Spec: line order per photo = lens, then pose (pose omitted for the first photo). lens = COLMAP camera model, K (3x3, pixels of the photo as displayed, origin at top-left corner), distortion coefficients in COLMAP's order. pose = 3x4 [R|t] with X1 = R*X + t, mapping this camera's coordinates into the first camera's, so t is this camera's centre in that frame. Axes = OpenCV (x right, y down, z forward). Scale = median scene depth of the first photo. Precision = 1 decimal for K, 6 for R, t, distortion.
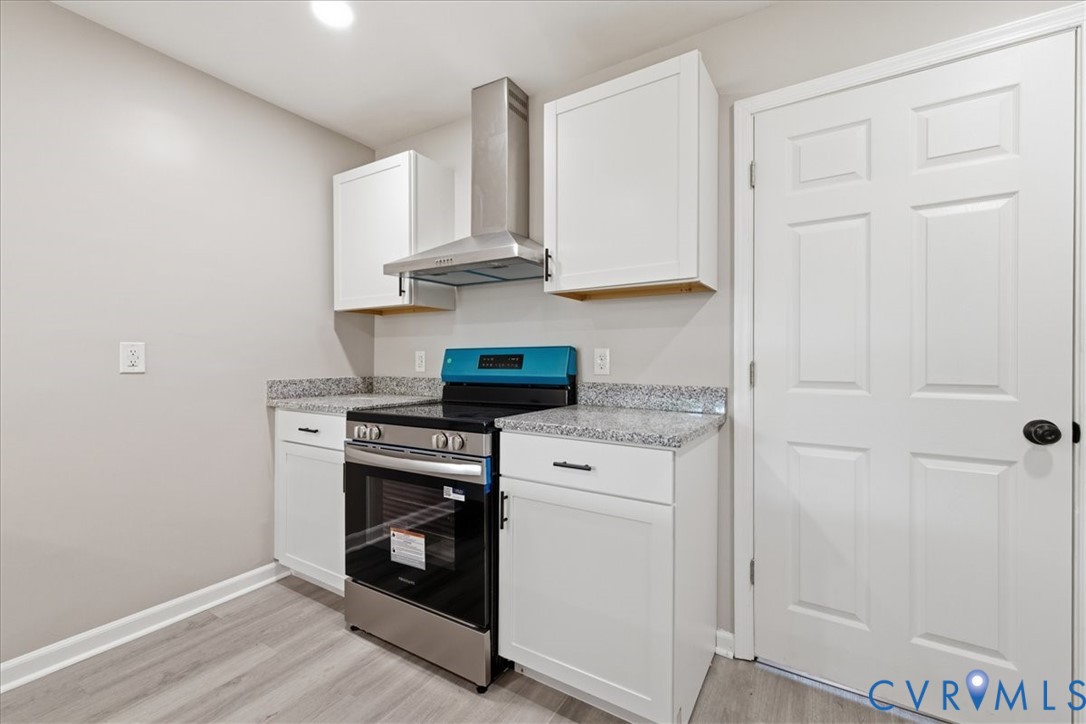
lens RADIAL K [[459.9, 0, 543.0], [0, 459.9, 362.0], [0, 0, 1]] dist [0.000208, 0.000120]
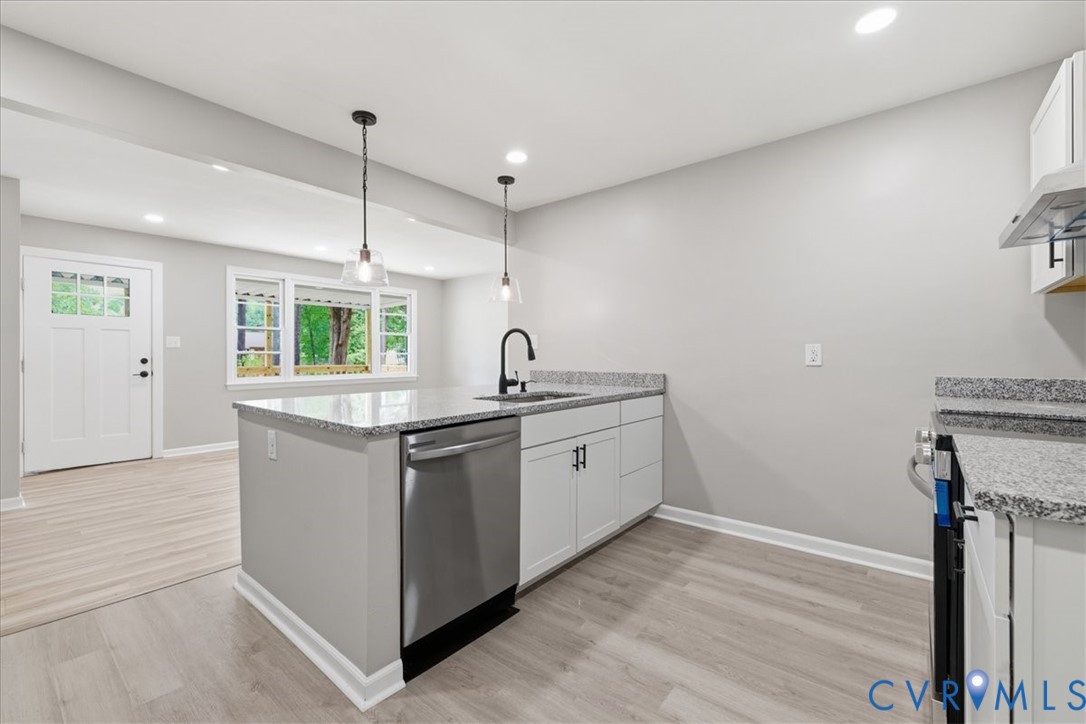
lens RADIAL K [[452.4, 0, 541.4], [0, 452.4, 357.4], [0, 0, 1]] dist [0.001715, 0.000630]
pose [[-0.135914, -0.001916, -0.990719, 0.535389], [-0.003763, 0.999992, -0.001417, 0.002432], [0.990714, 0.003536, -0.135920, 0.312597]]
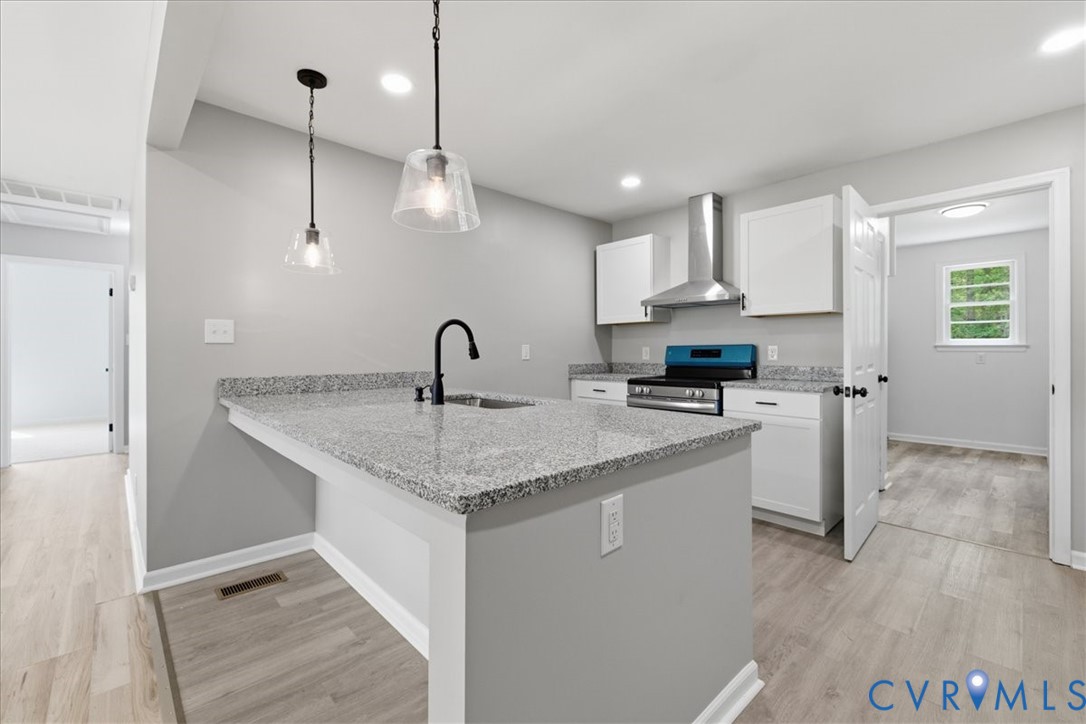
lens RADIAL K [[457.4, 0, 538.6], [0, 457.4, 352.4], [0, 0, 1]] dist [0.002919, -0.000293]
pose [[0.964149, -0.005355, -0.265309, -0.252737], [0.005034, 0.999986, -0.001889, -0.004734], [0.265315, 0.000485, 0.964162, -0.852642]]
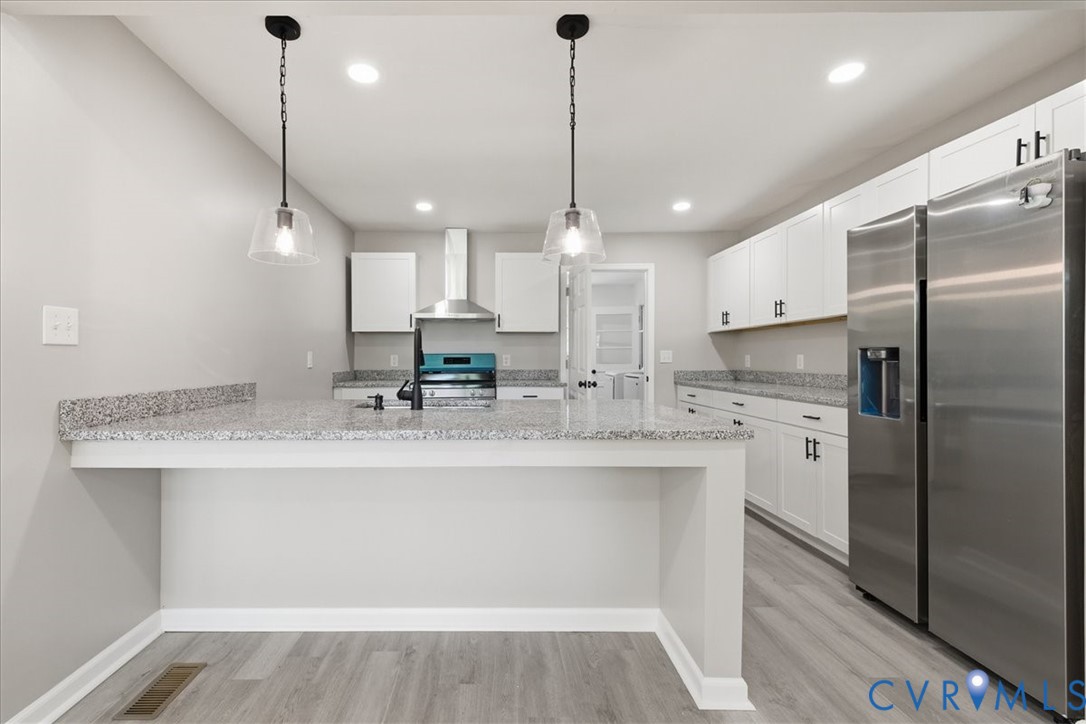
lens RADIAL K [[475.9, 0, 493.0], [0, 475.9, 359.1], [0, 0, 1]] dist [-0.000947, -0.000127]
pose [[0.853443, -0.004871, 0.521163, -1.117196], [0.005751, 0.999983, -0.000072, -0.007160], [-0.521154, 0.003058, 0.853457, -0.947743]]
